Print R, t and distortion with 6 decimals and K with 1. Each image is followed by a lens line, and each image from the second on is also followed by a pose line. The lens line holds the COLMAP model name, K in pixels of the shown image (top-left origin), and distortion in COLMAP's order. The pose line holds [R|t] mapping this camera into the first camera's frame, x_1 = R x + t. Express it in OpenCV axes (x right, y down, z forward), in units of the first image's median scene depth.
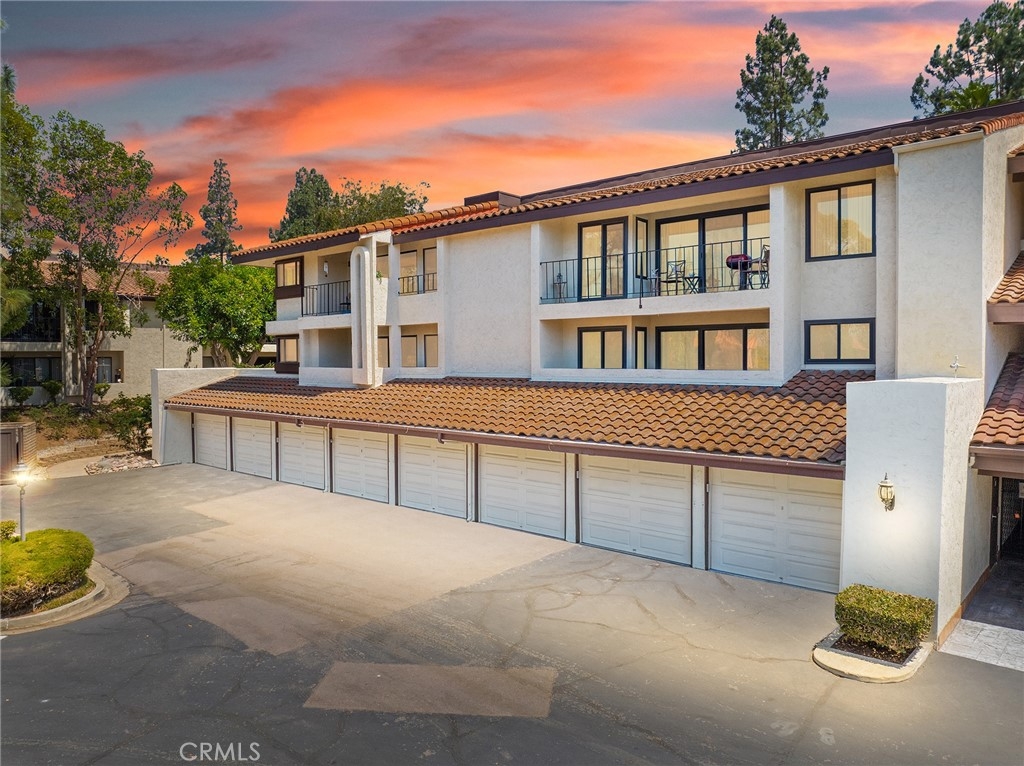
lens RADIAL K [[707.6, 0, 512.0], [0, 707.6, 383.0], [0, 0, 1]] dist [-0.033850, 0.000226]
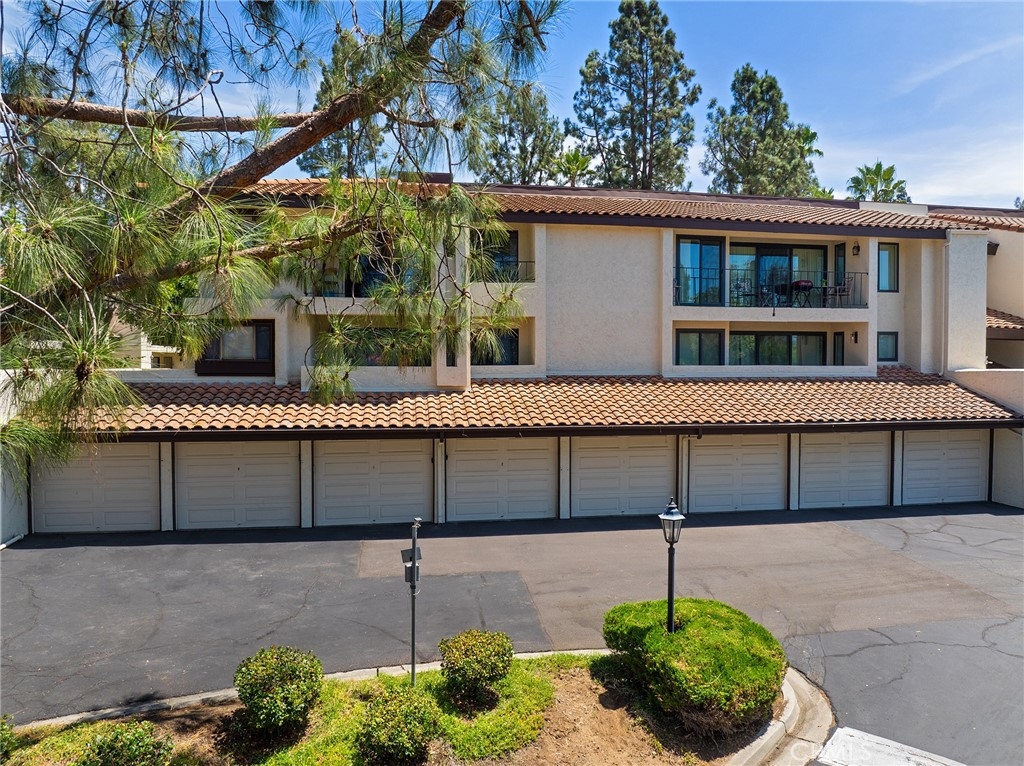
lens RADIAL K [[717.8, 0, 512.0], [0, 717.8, 383.0], [0, 0, 1]] dist [-0.060382, 0.030417]
pose [[0.646566, -0.025671, 0.762426, -0.999335], [0.021226, 0.999652, 0.015658, -0.016844], [-0.762563, 0.006059, 0.646886, 0.506725]]
